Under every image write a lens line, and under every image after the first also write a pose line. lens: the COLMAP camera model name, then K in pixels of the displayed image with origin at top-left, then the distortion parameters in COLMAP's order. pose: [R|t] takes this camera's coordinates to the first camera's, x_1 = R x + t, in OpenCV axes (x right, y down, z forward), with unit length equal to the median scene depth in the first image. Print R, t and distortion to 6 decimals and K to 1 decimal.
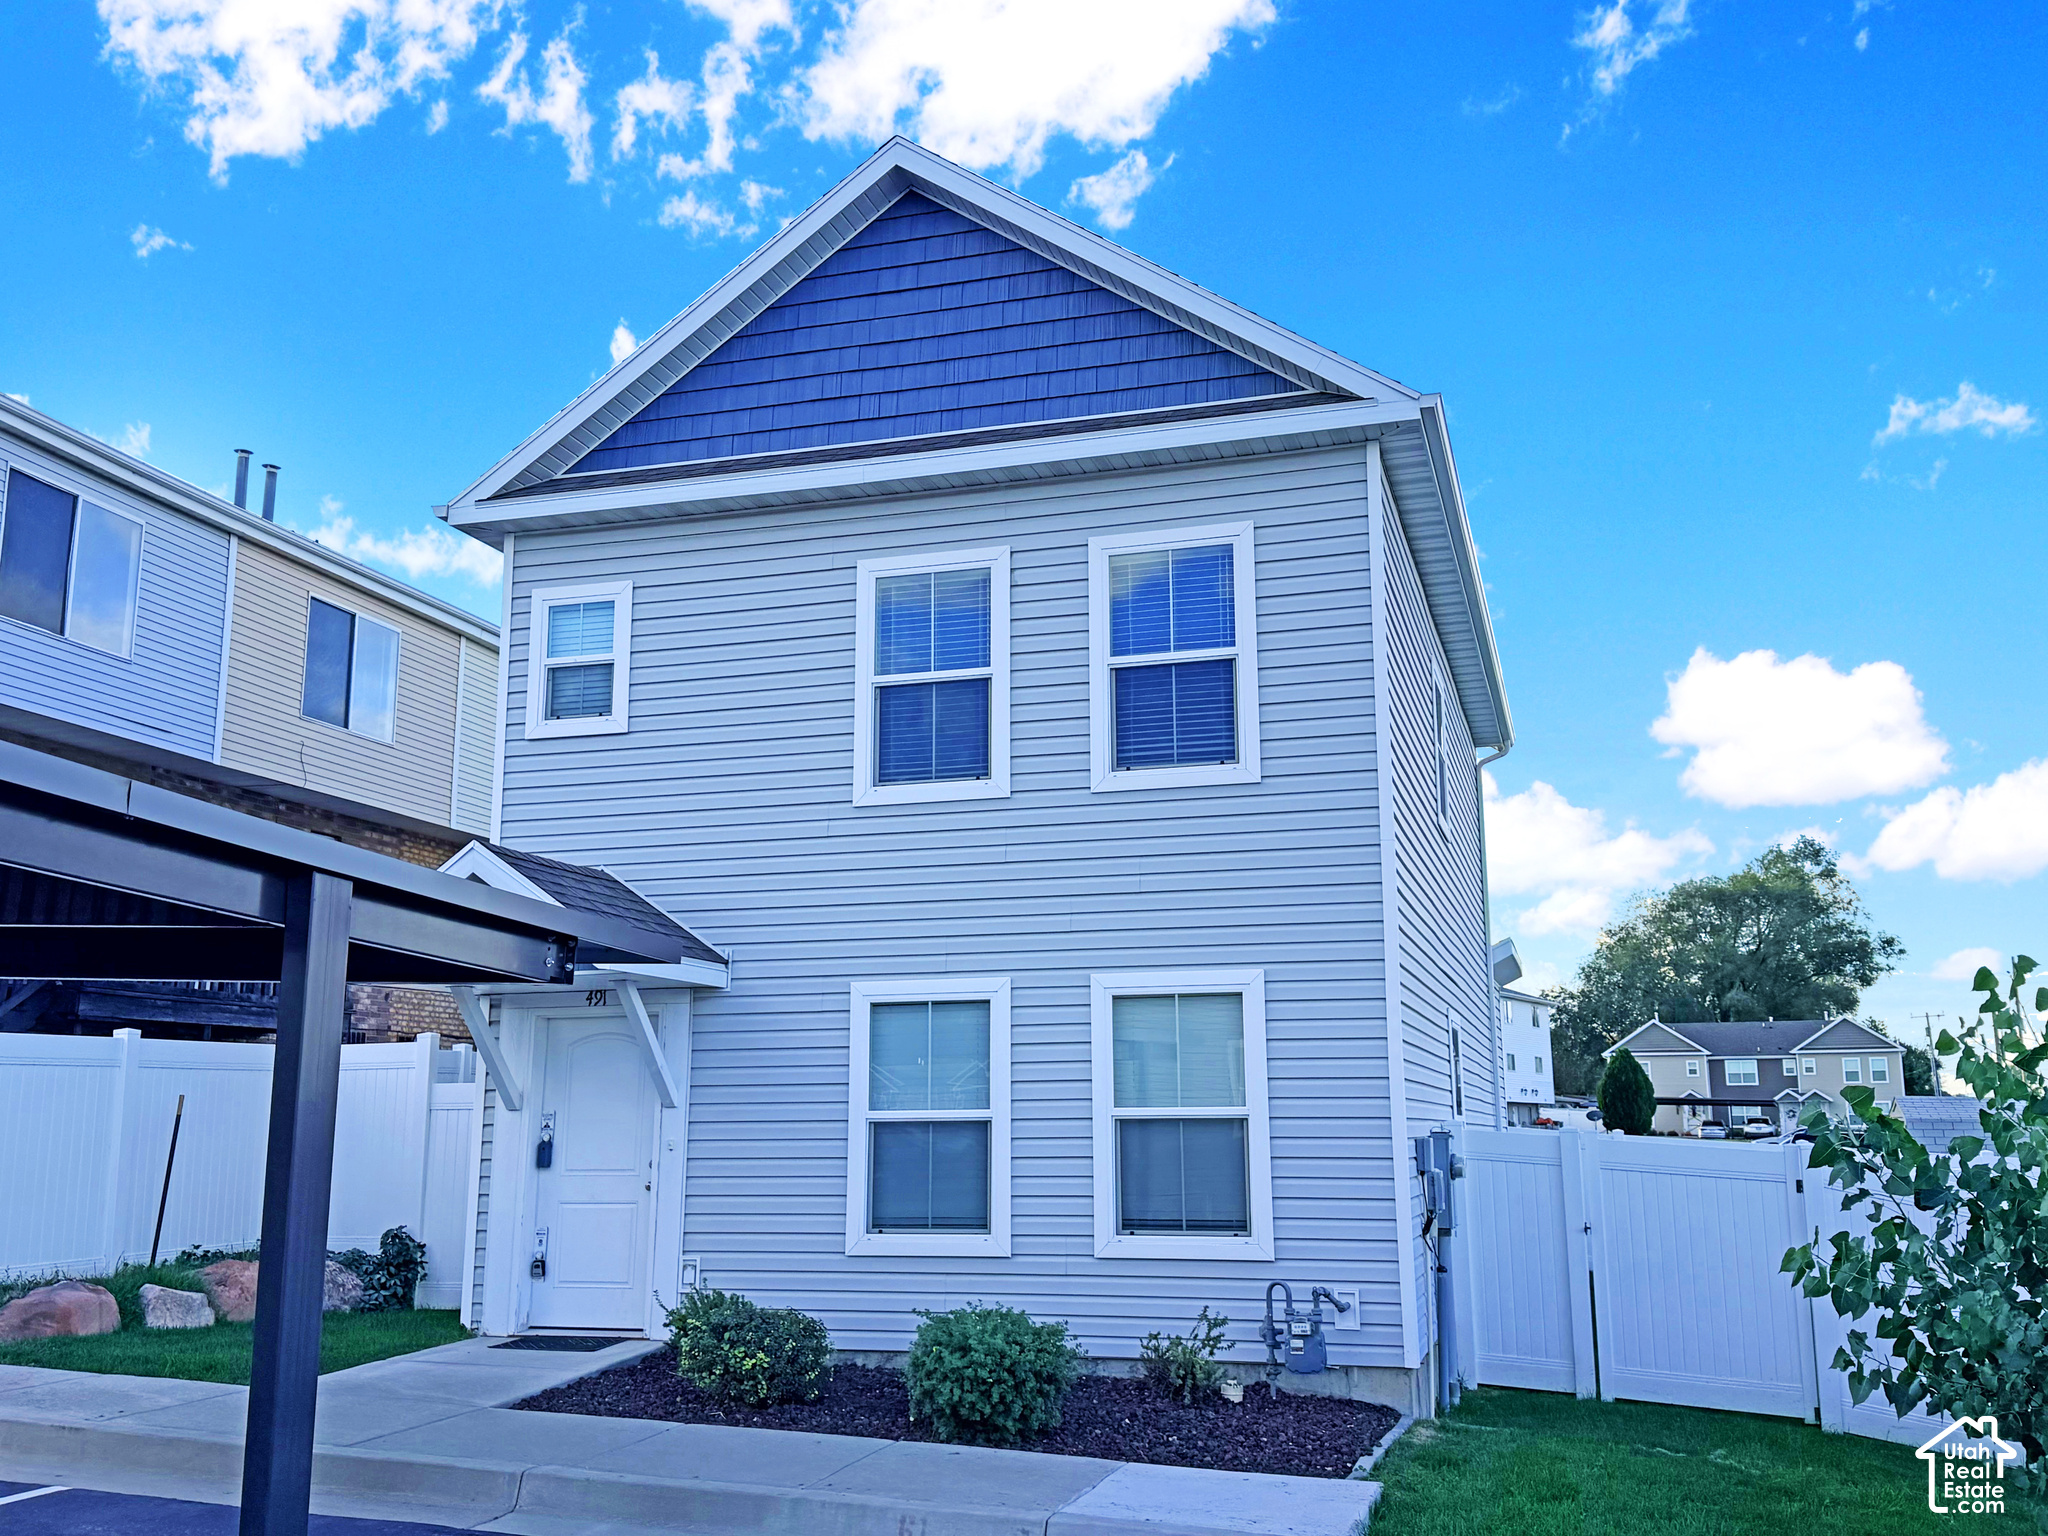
lens RADIAL K [[1872.9, 0, 1024.0], [0, 1872.9, 768.0], [0, 0, 1]] dist [0.139538, -0.229377]
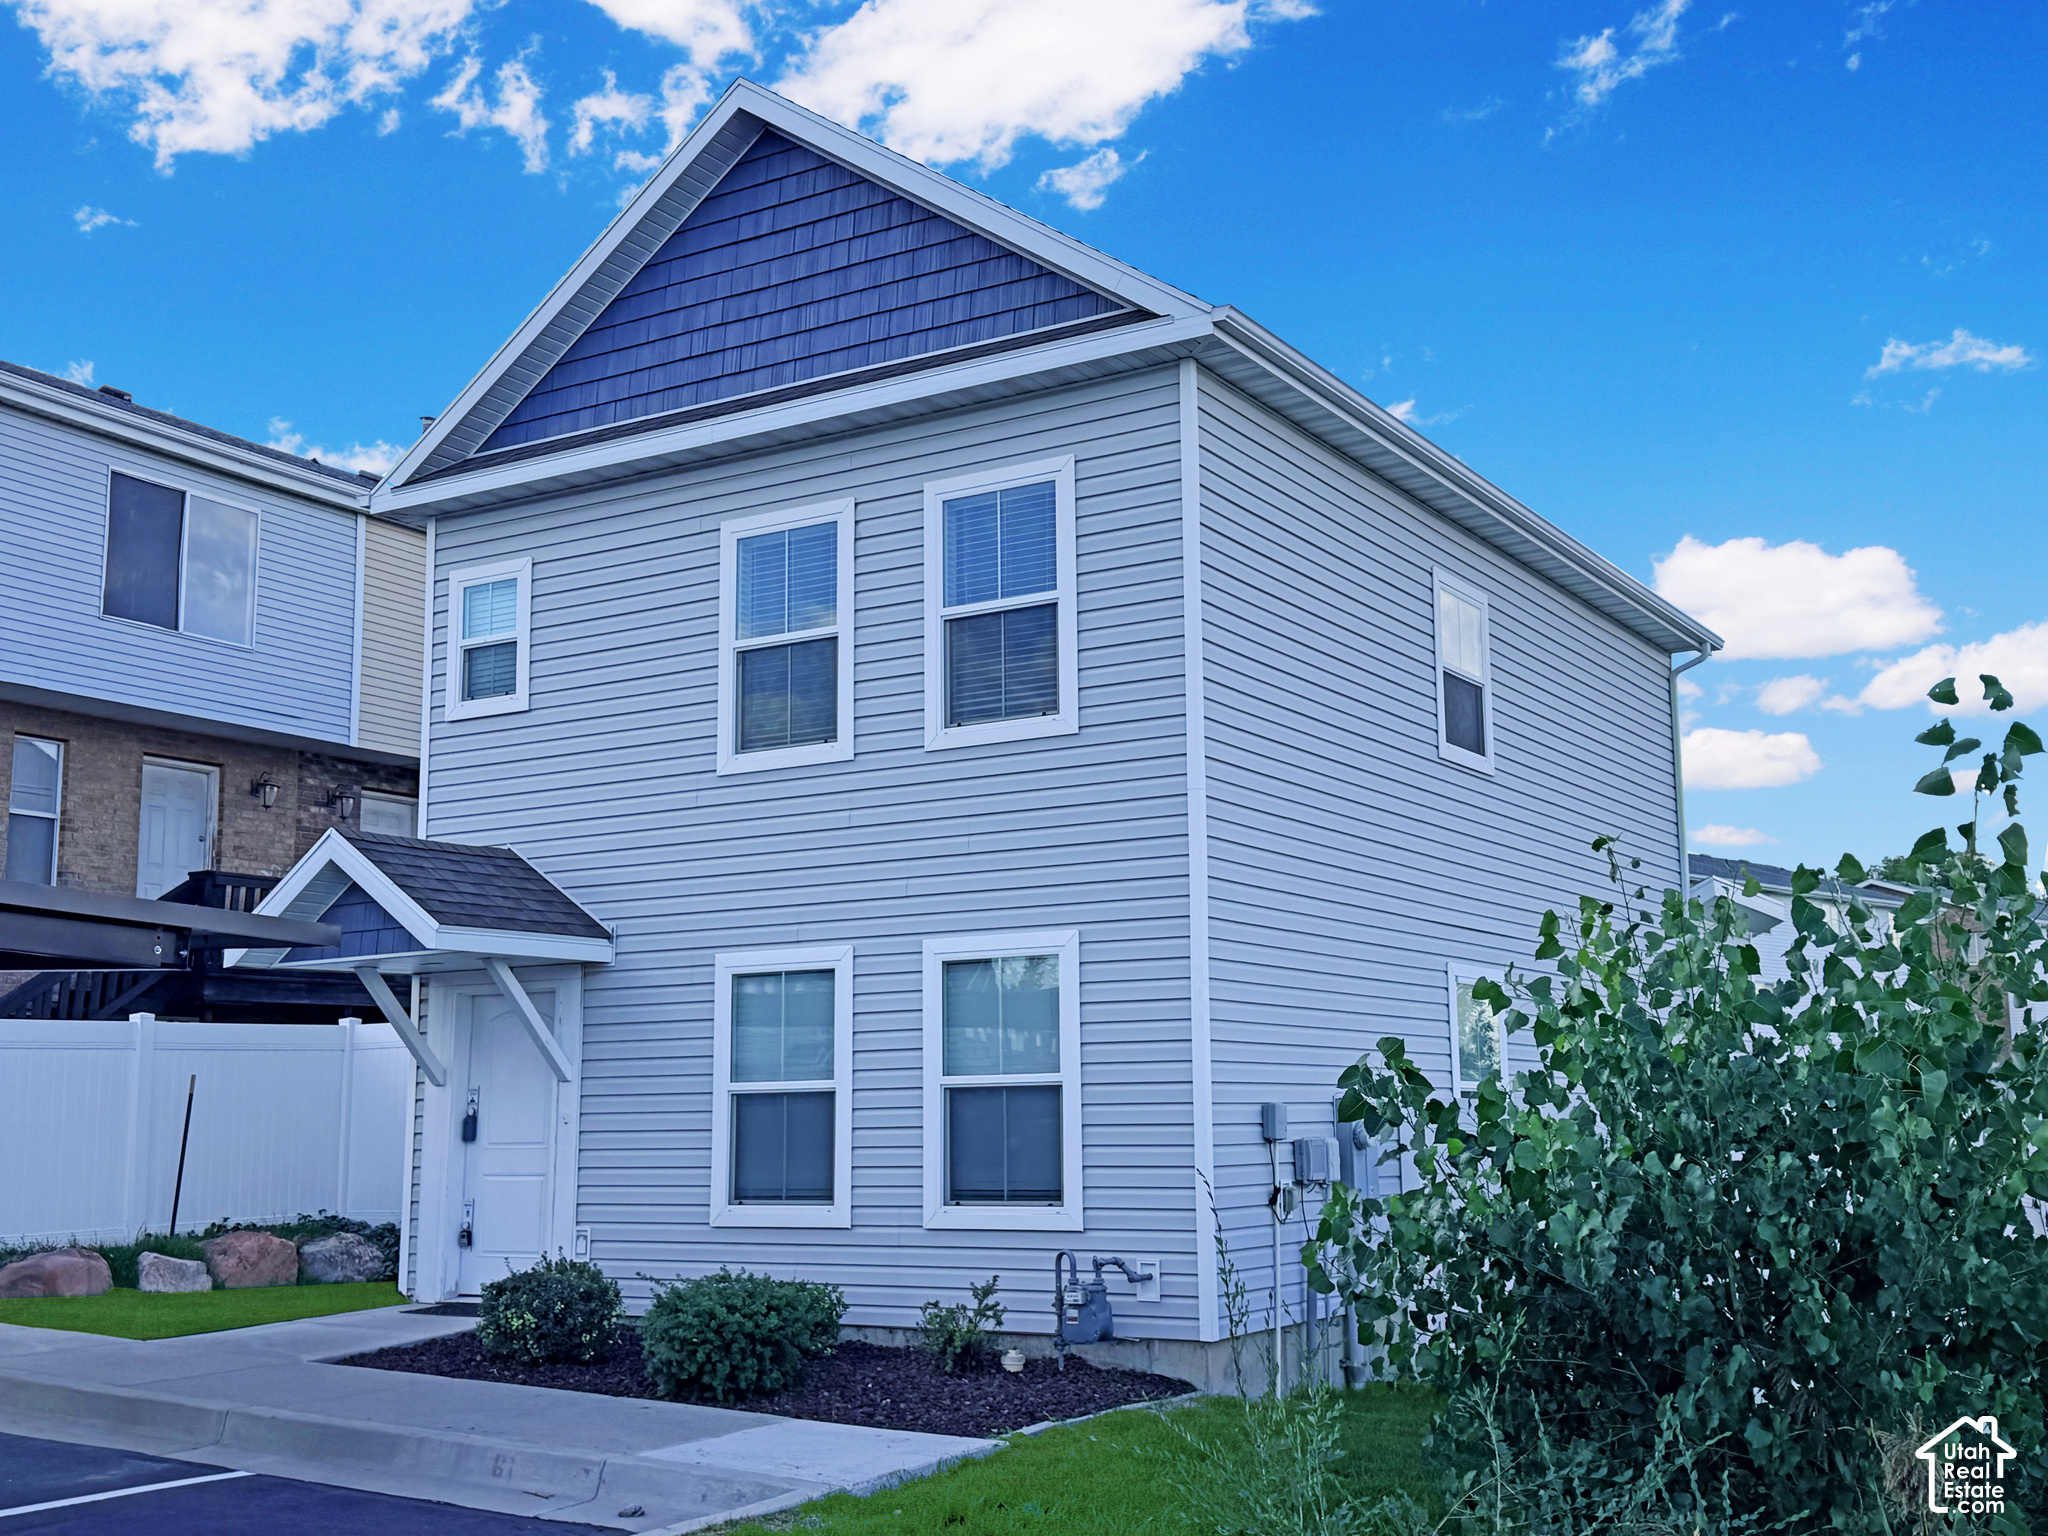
lens RADIAL K [[2233.0, 0, 1024.0], [0, 2233.0, 768.0], [0, 0, 1]] dist [0.134464, -0.217752]
pose [[0.965246, -0.046792, -0.257119, 0.364864], [0.056048, 0.998013, 0.028786, -0.008192], [0.255261, -0.042197, 0.965951, -0.089967]]
